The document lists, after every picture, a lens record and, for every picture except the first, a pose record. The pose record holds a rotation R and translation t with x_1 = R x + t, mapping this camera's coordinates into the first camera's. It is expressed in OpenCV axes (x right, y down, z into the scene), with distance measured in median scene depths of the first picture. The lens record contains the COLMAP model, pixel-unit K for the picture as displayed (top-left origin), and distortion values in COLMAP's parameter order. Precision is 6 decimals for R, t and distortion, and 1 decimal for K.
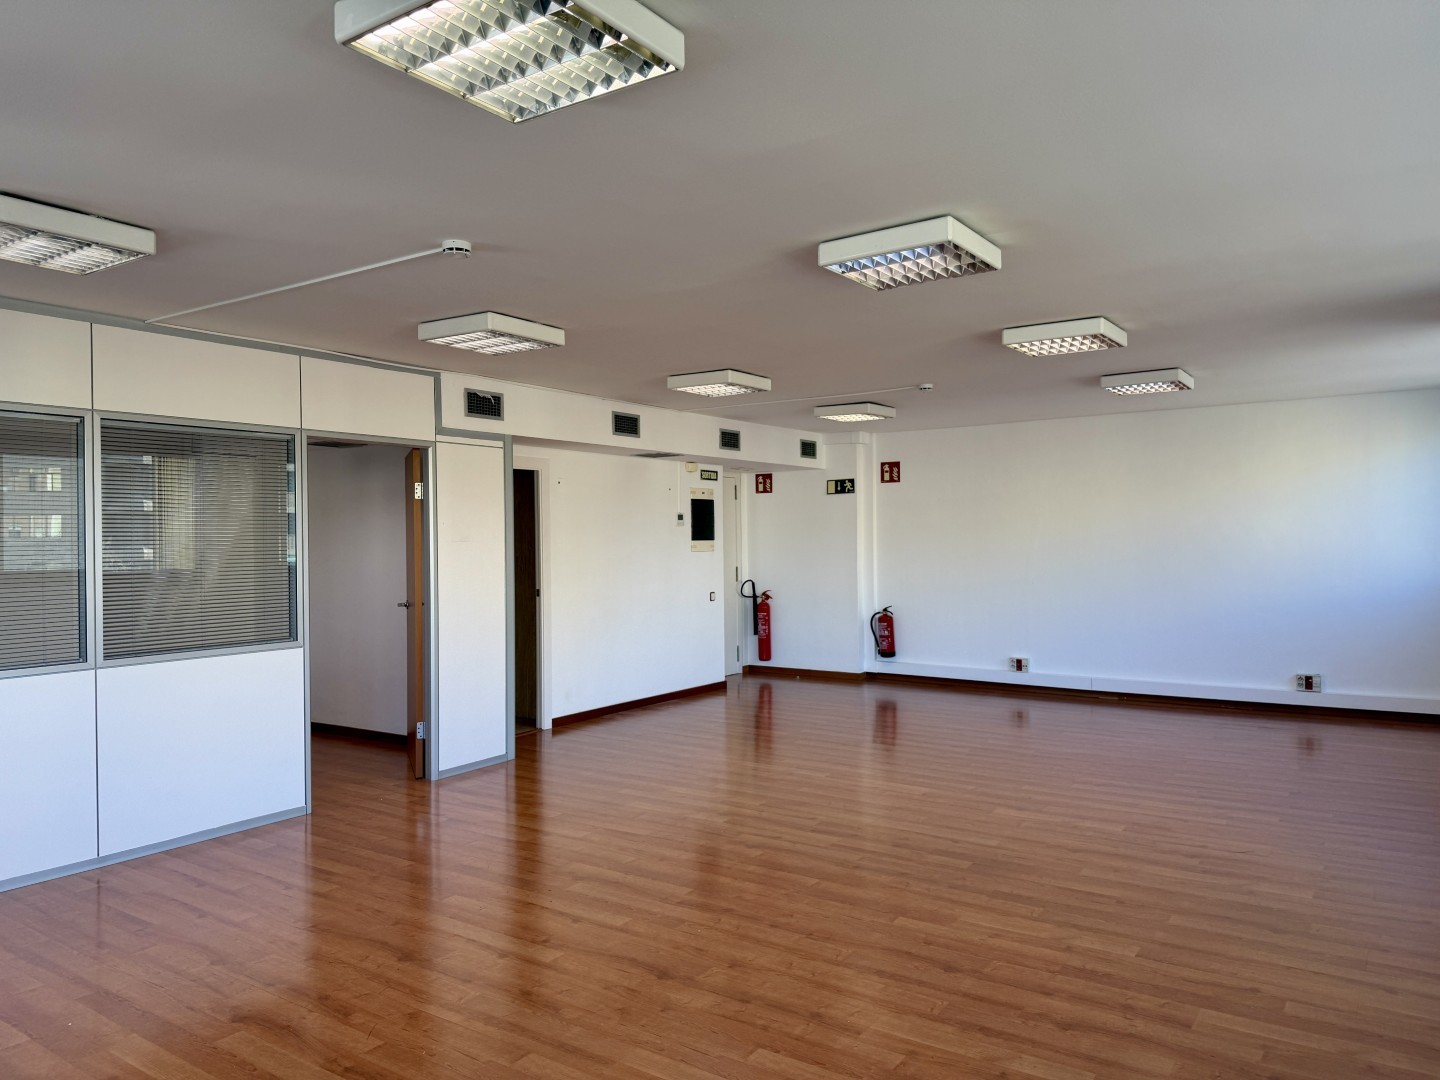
lens RADIAL K [[1025.9, 0, 715.4], [0, 1025.9, 544.2], [0, 0, 1]] dist [0.035541, -0.026111]
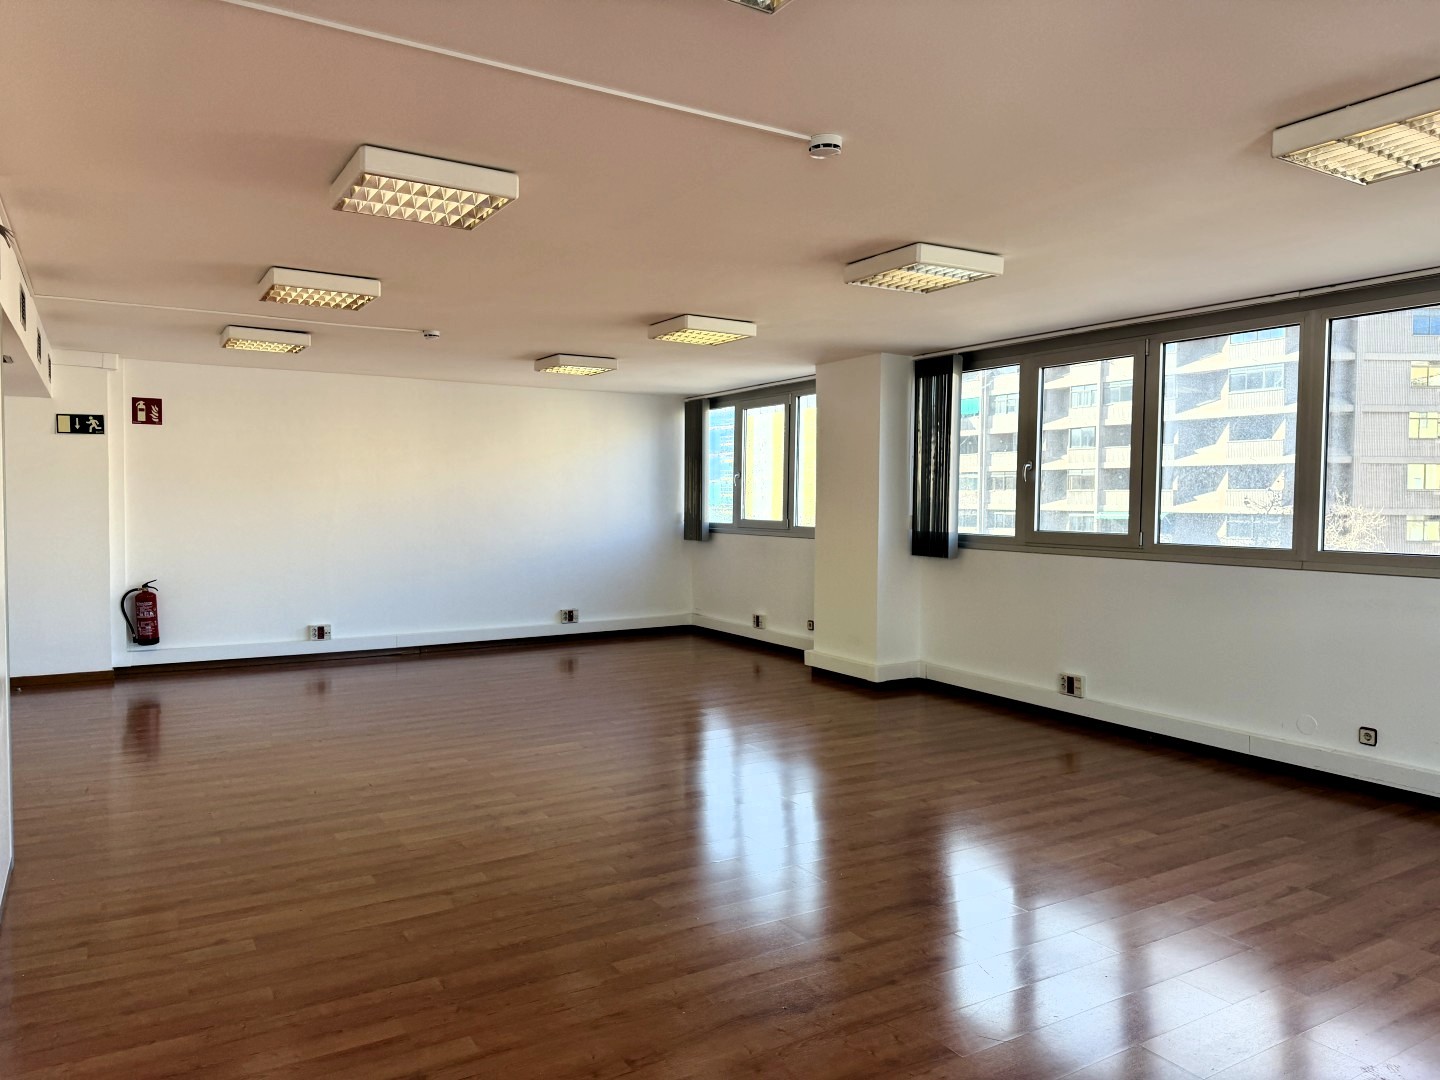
lens RADIAL K [[1025.9, 0, 733.6], [0, 1025.9, 543.2], [0, 0, 1]] dist [0.035541, -0.026111]
pose [[0.402391, -0.030217, 0.914969, -0.382257], [-0.003477, 0.999397, 0.034535, 0.002527], [-0.915461, -0.017078, 0.402043, 0.264655]]
